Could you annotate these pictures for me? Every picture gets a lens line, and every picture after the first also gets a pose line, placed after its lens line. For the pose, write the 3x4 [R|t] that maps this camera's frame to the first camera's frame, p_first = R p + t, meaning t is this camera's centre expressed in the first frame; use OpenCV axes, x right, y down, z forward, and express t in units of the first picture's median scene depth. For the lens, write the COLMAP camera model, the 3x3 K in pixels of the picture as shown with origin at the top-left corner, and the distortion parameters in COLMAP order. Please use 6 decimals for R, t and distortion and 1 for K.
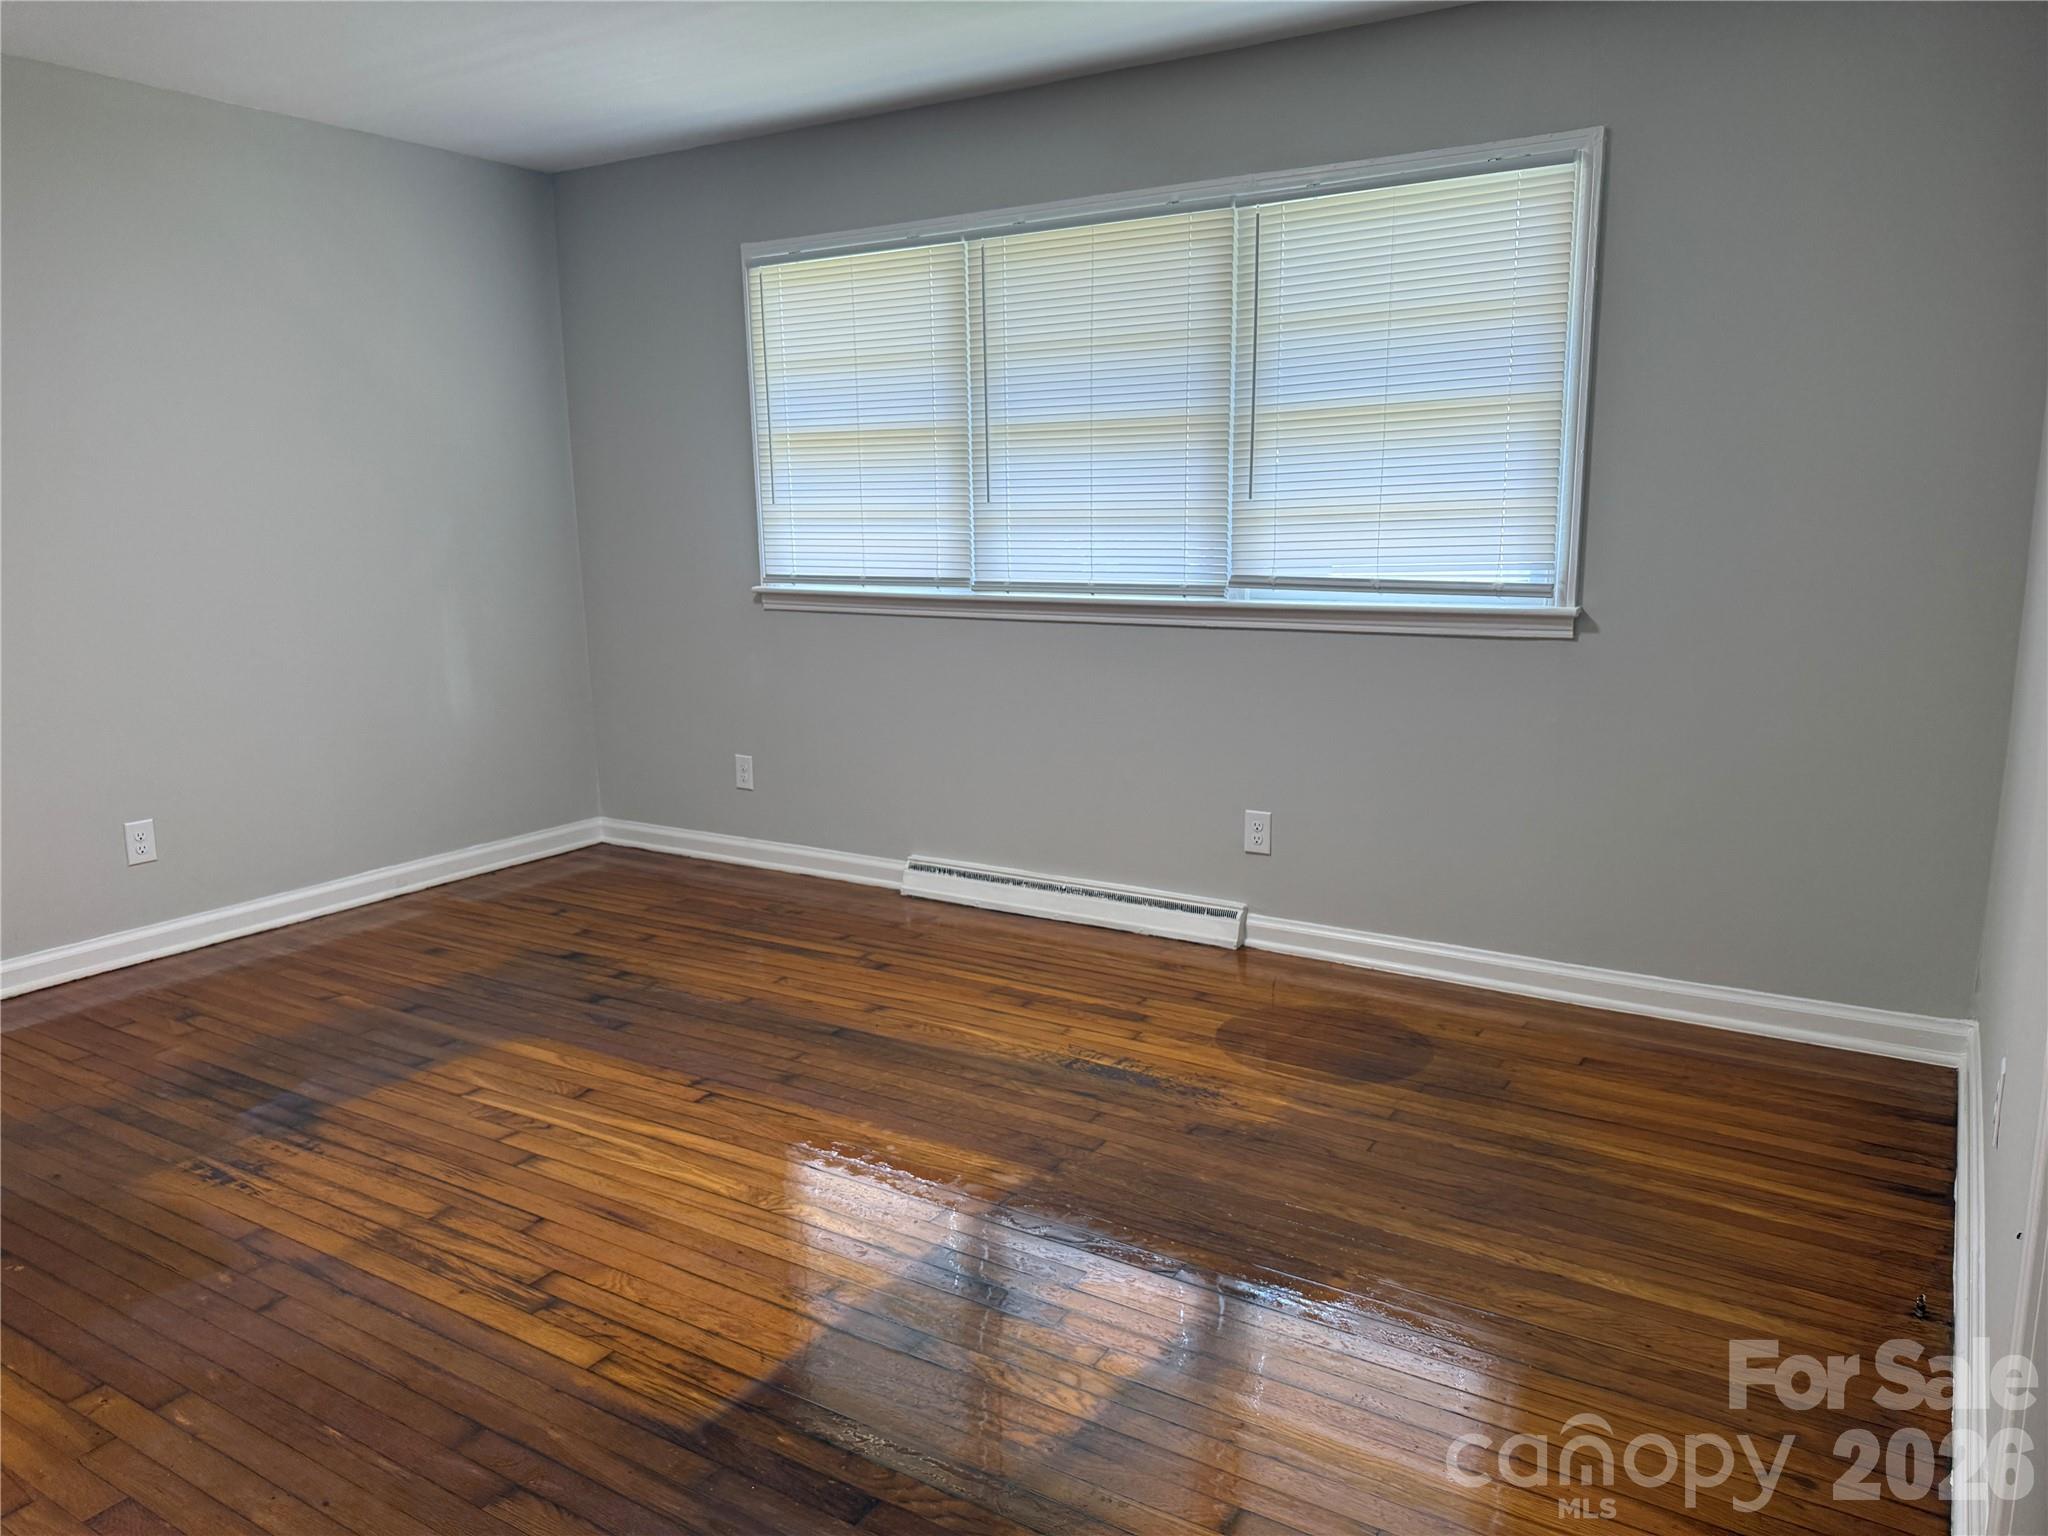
lens RADIAL K [[1417.0, 0, 1032.8], [0, 1417.0, 769.1], [0, 0, 1]] dist [0.052568, 0.005231]
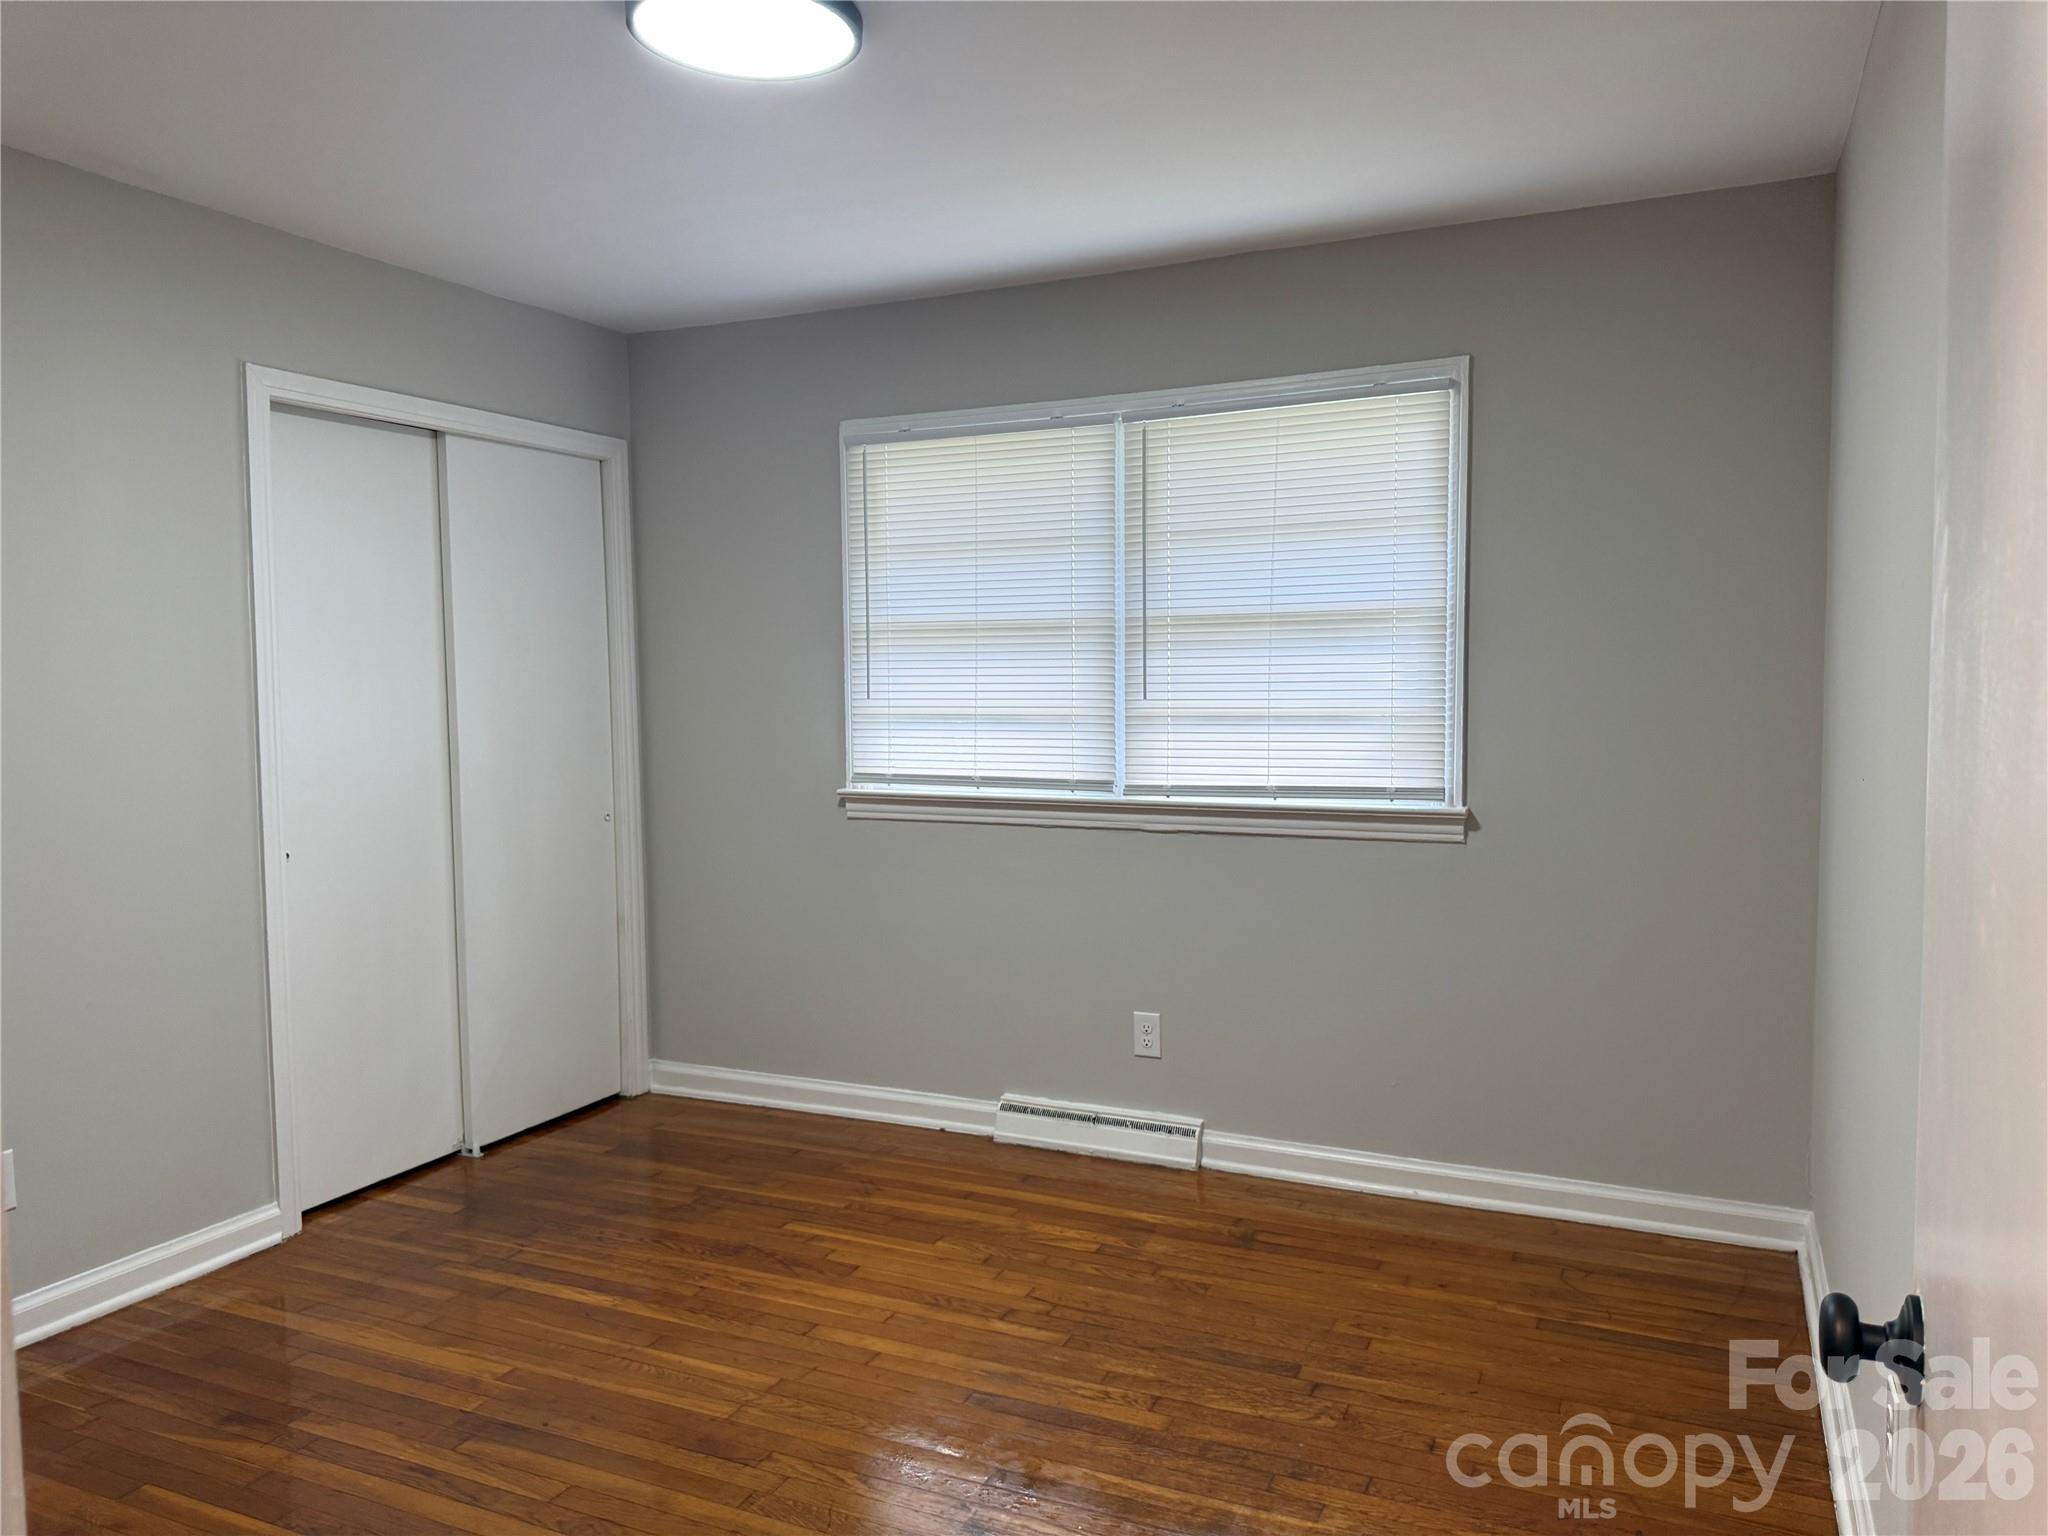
lens RADIAL K [[1417.0, 0, 1039.8], [0, 1417.0, 748.9], [0, 0, 1]] dist [0.052568, 0.005231]
pose [[0.991180, 0.006574, 0.132357, -0.177746], [0.013442, 0.988630, -0.149765, -0.018013], [-0.131837, 0.150223, 0.979822, 0.106909]]
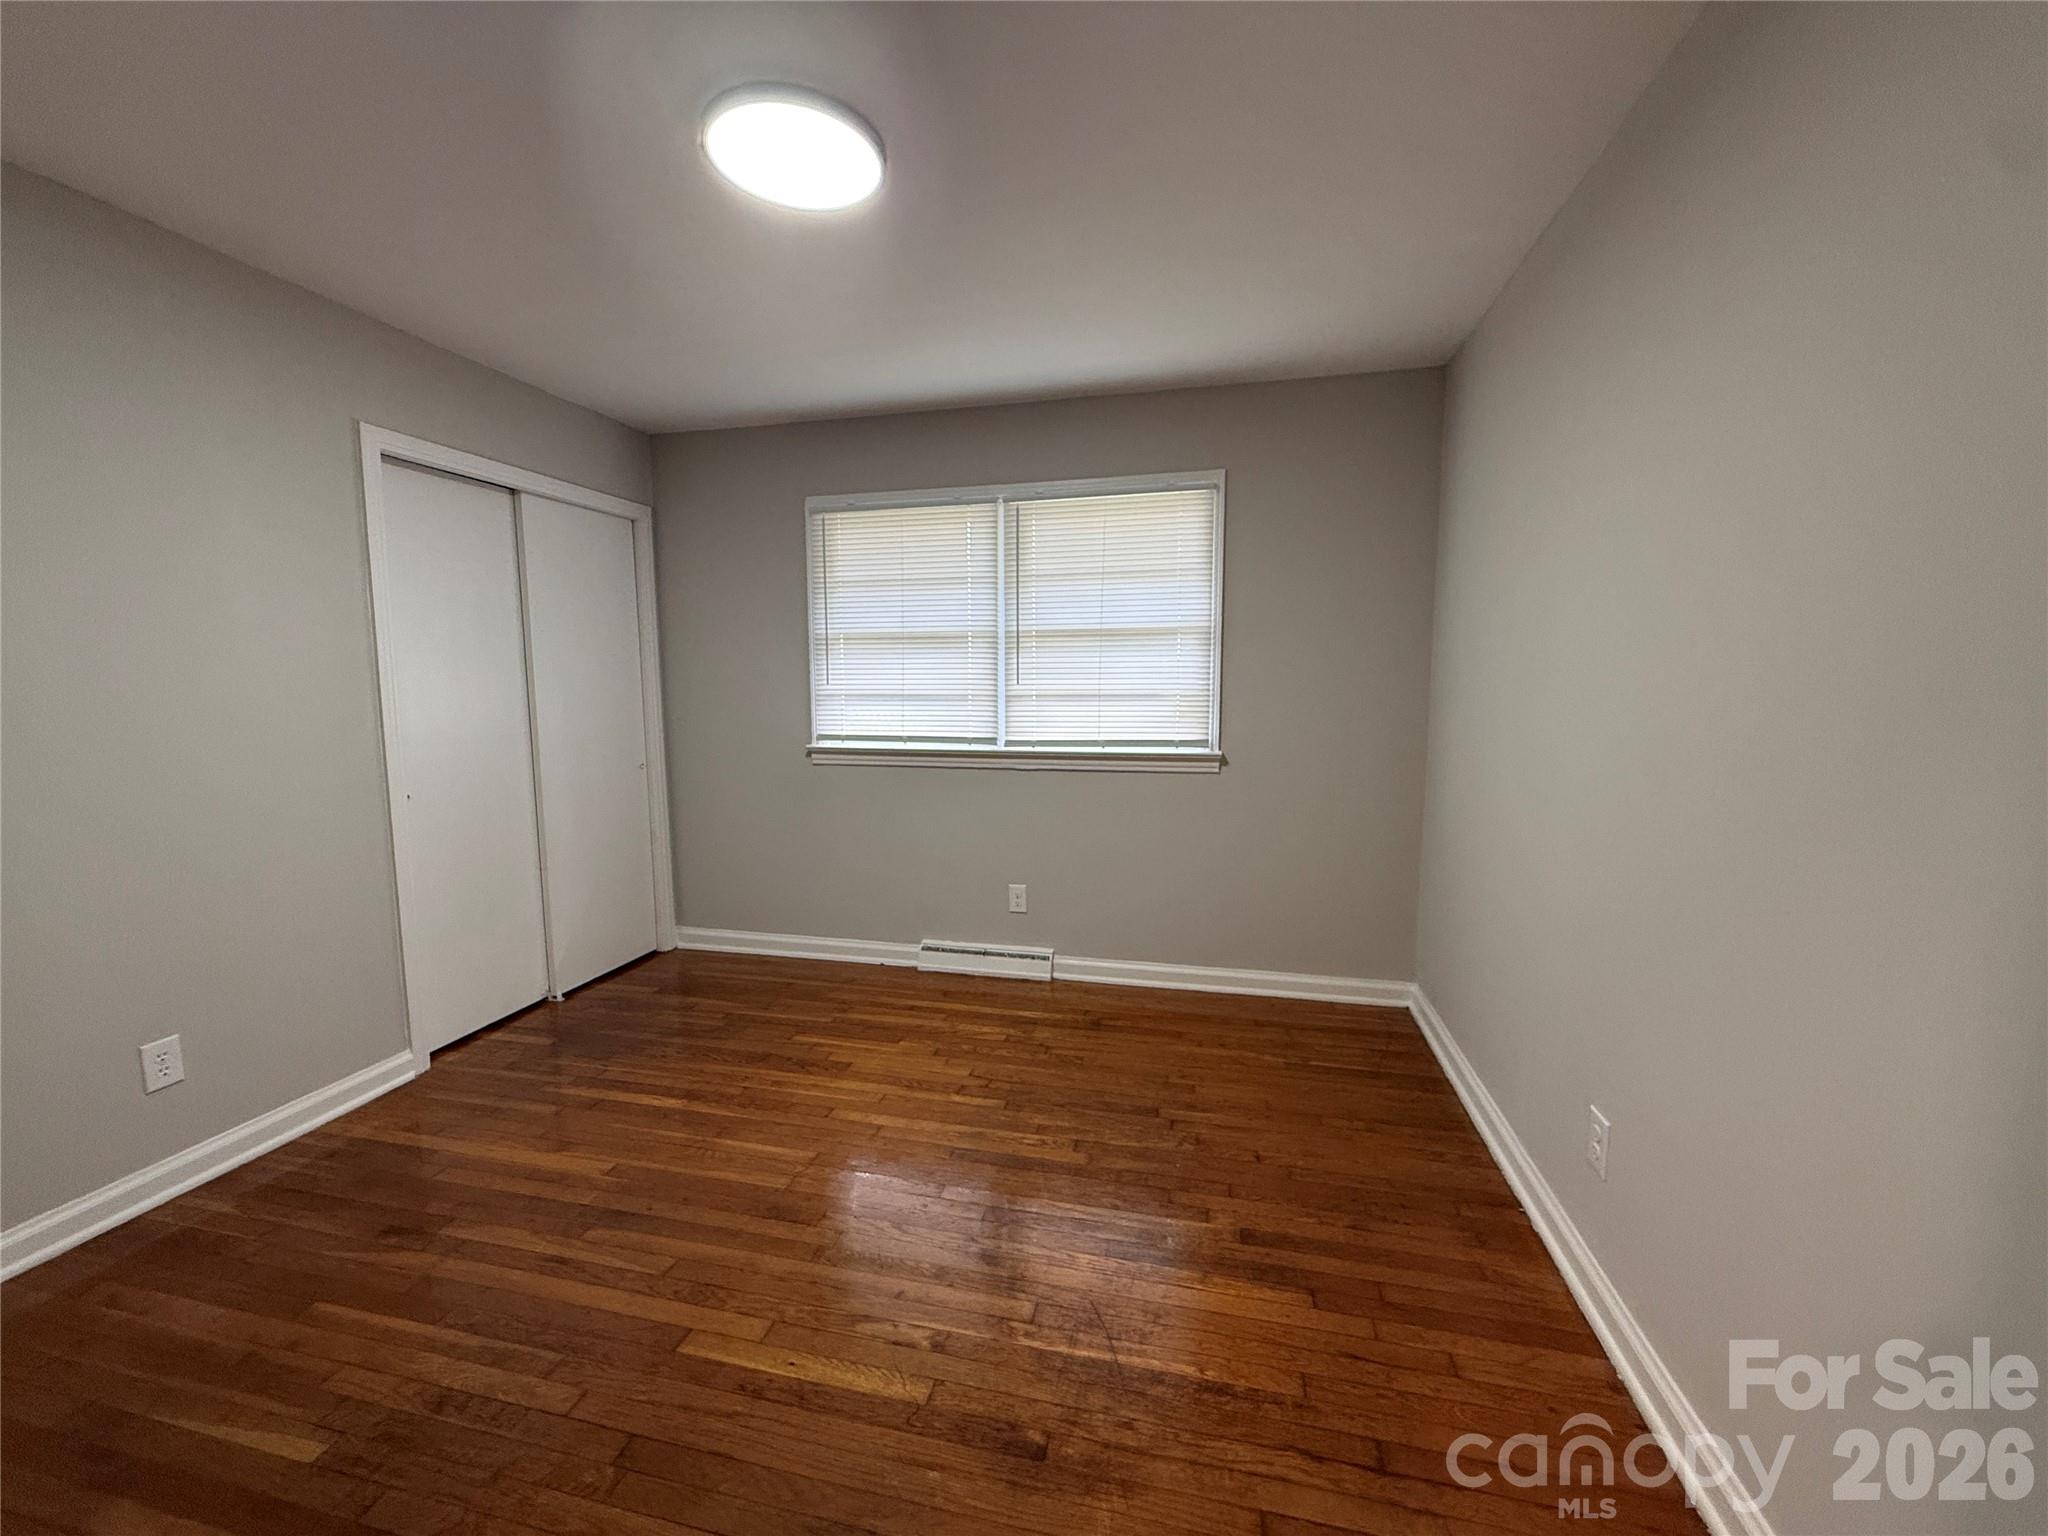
lens RADIAL K [[819.3, 0, 1034.0], [0, 819.3, 758.1], [0, 0, 1]] dist [0.024121, -0.001384]
pose [[0.951164, -0.006434, 0.308618, -0.222484], [0.042546, 0.992973, -0.110424, -0.020649], [-0.305739, 0.118162, 0.944755, 0.202132]]
